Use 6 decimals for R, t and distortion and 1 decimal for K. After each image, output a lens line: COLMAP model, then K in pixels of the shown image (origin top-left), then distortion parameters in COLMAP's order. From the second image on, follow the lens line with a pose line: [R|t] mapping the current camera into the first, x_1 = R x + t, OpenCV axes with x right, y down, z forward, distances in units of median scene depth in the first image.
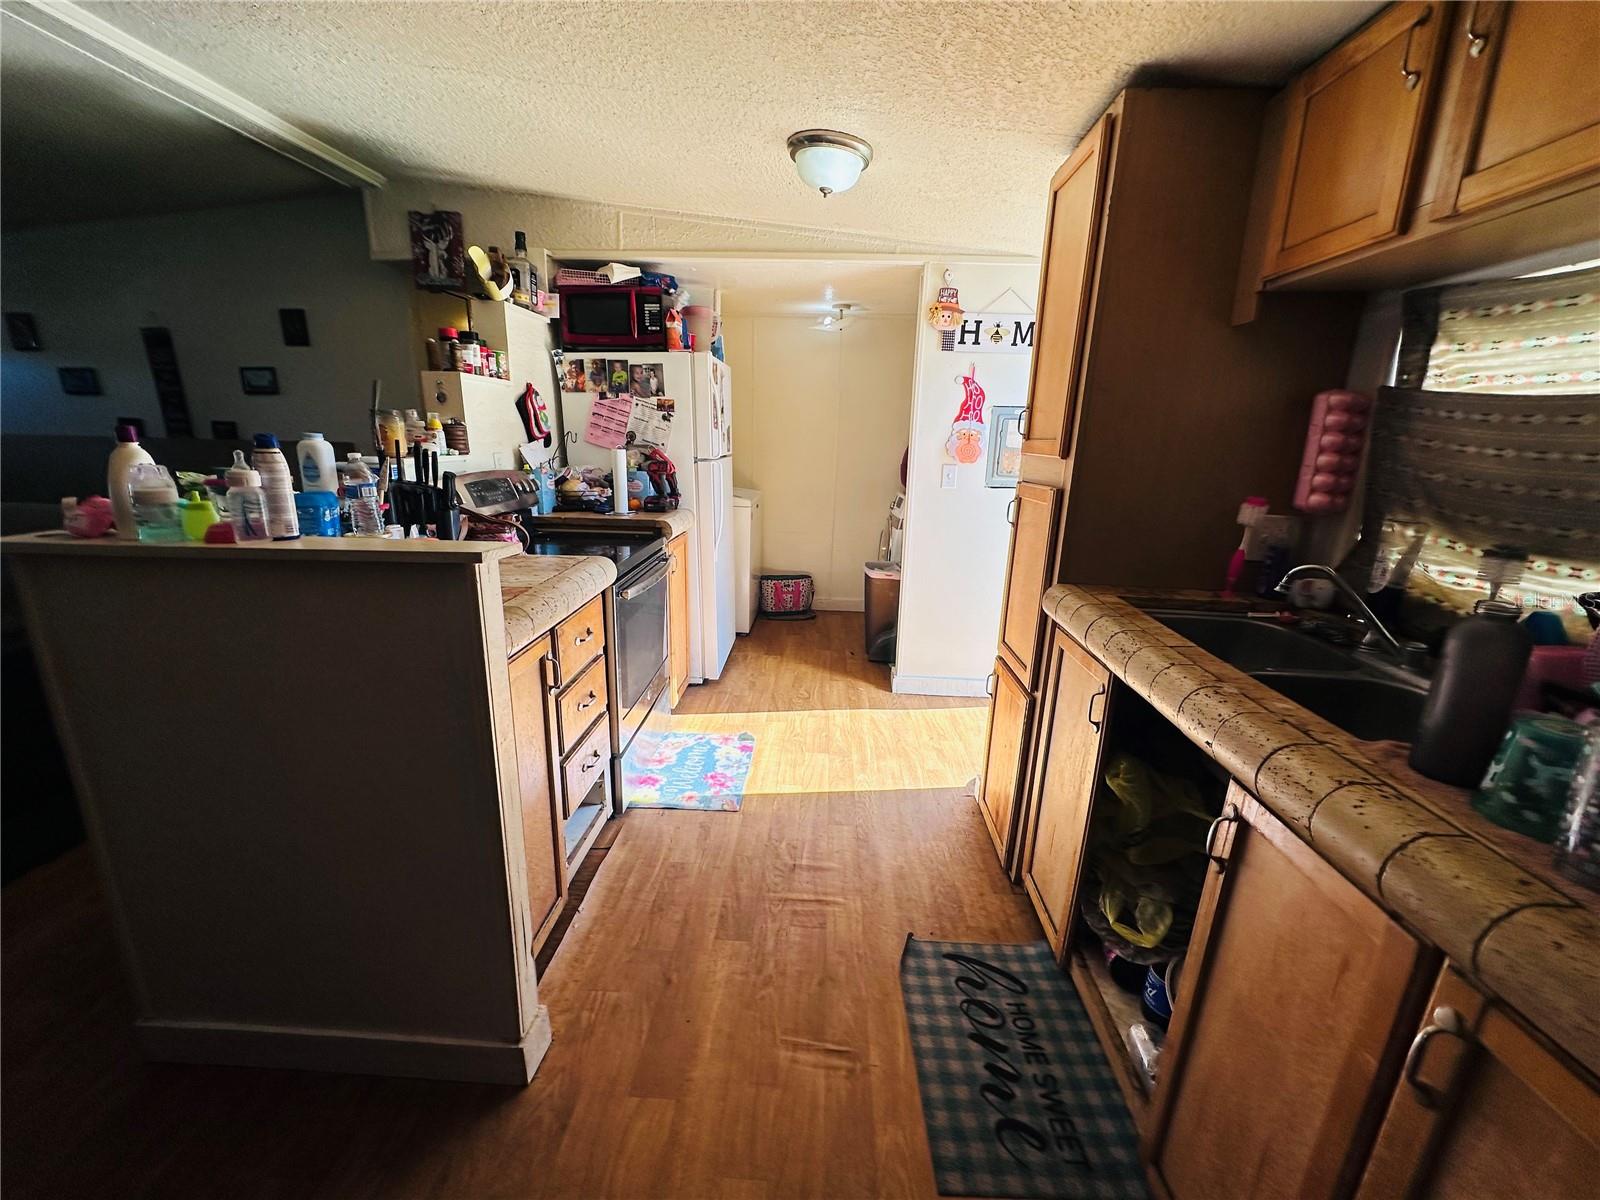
lens RADIAL K [[635.3, 0, 801.7], [0, 635.3, 600.3], [0, 0, 1]] dist [-0.005751, 0.000793]
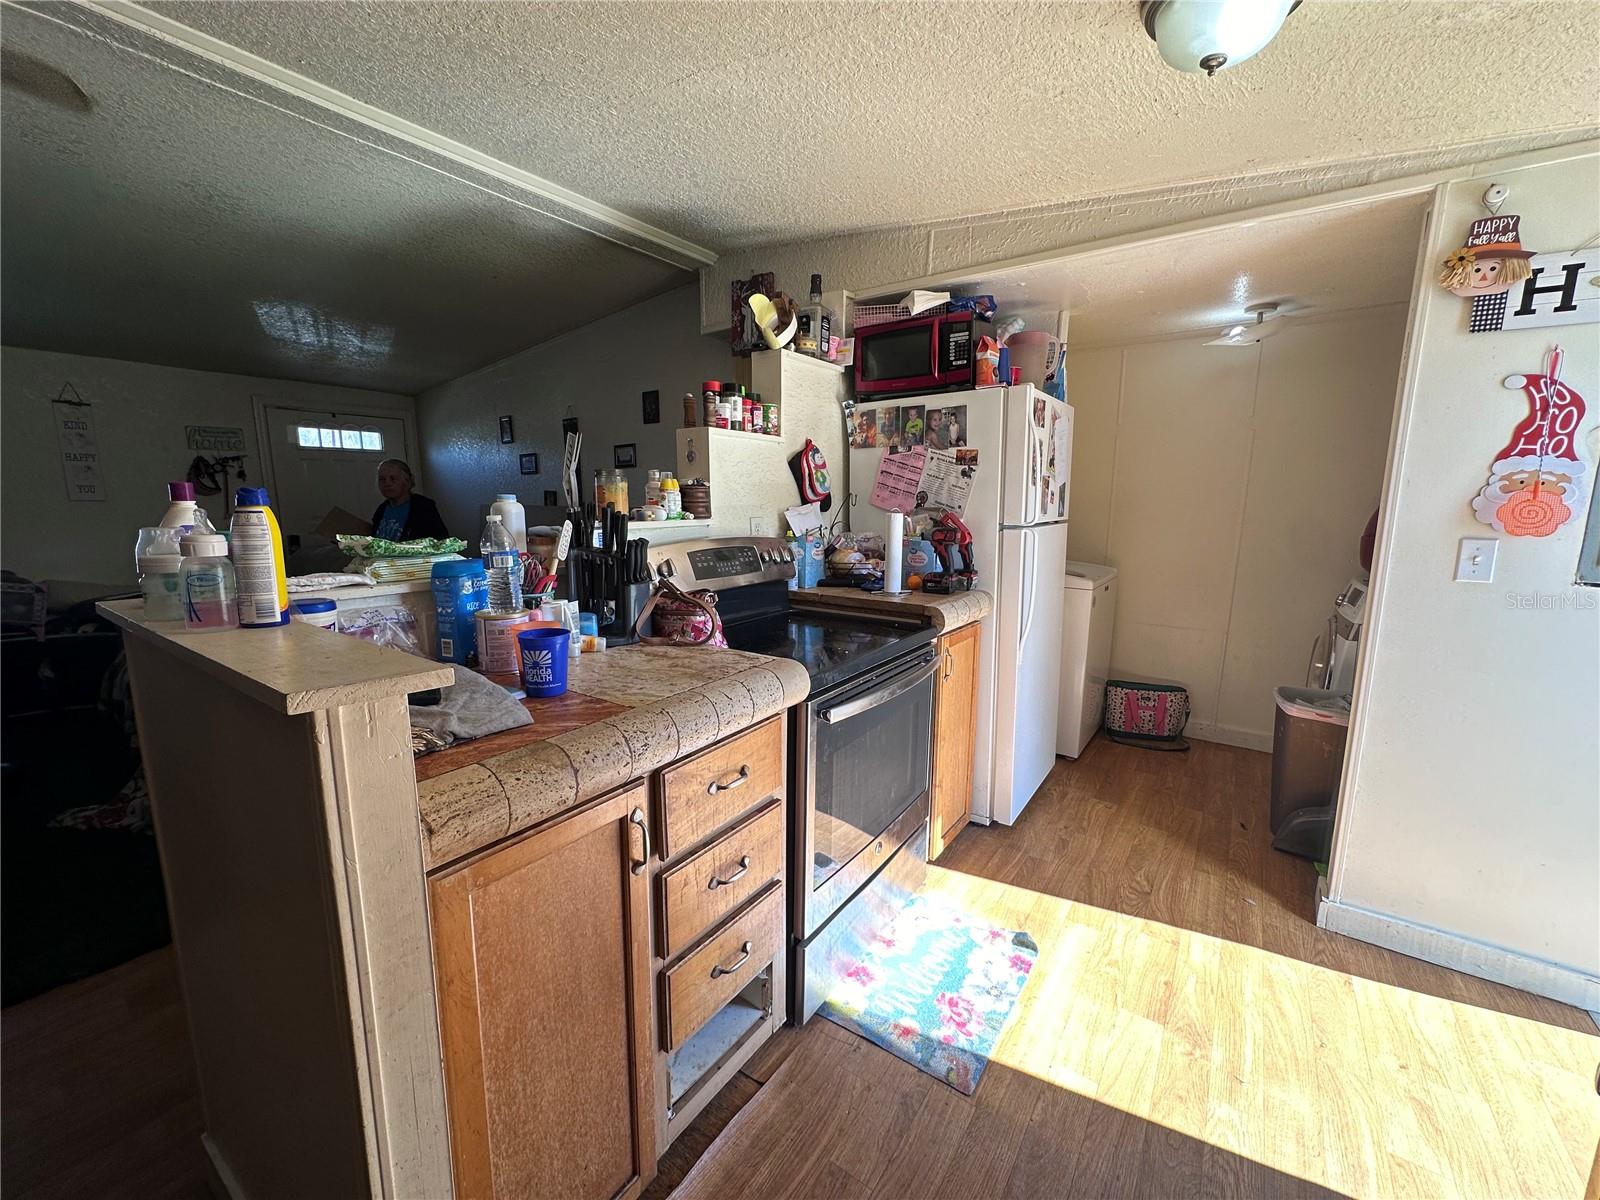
lens RADIAL K [[635.3, 0, 800.8], [0, 635.3, 598.8], [0, 0, 1]] dist [-0.005751, 0.000793]
pose [[0.839912, 0.066594, -0.538622, 0.047324], [-0.123048, 0.989966, -0.069480, -0.062096], [0.528590, 0.124633, 0.839678, 0.284249]]
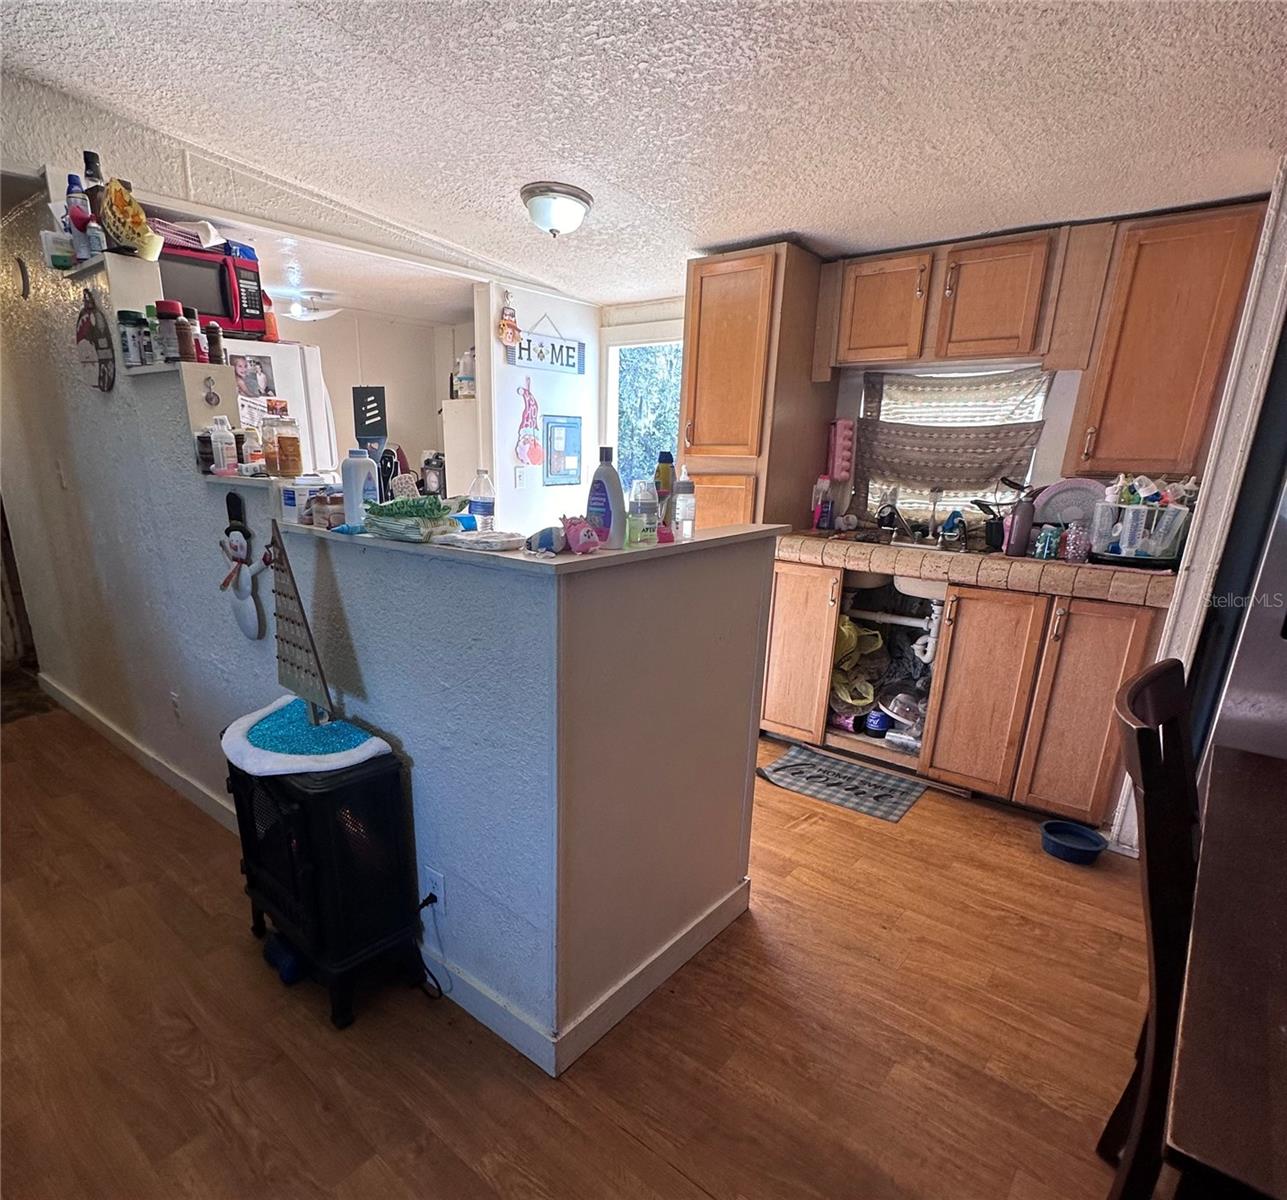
lens RADIAL K [[720.8, 0, 604.9], [0, 720.8, 666.8], [0, 0, 1]] dist [0.009117, -0.002518]
pose [[0.617992, -0.245581, 0.746844, -0.803061], [0.198010, 0.967957, 0.154441, -0.039829], [-0.760840, 0.052439, 0.646817, 0.074334]]
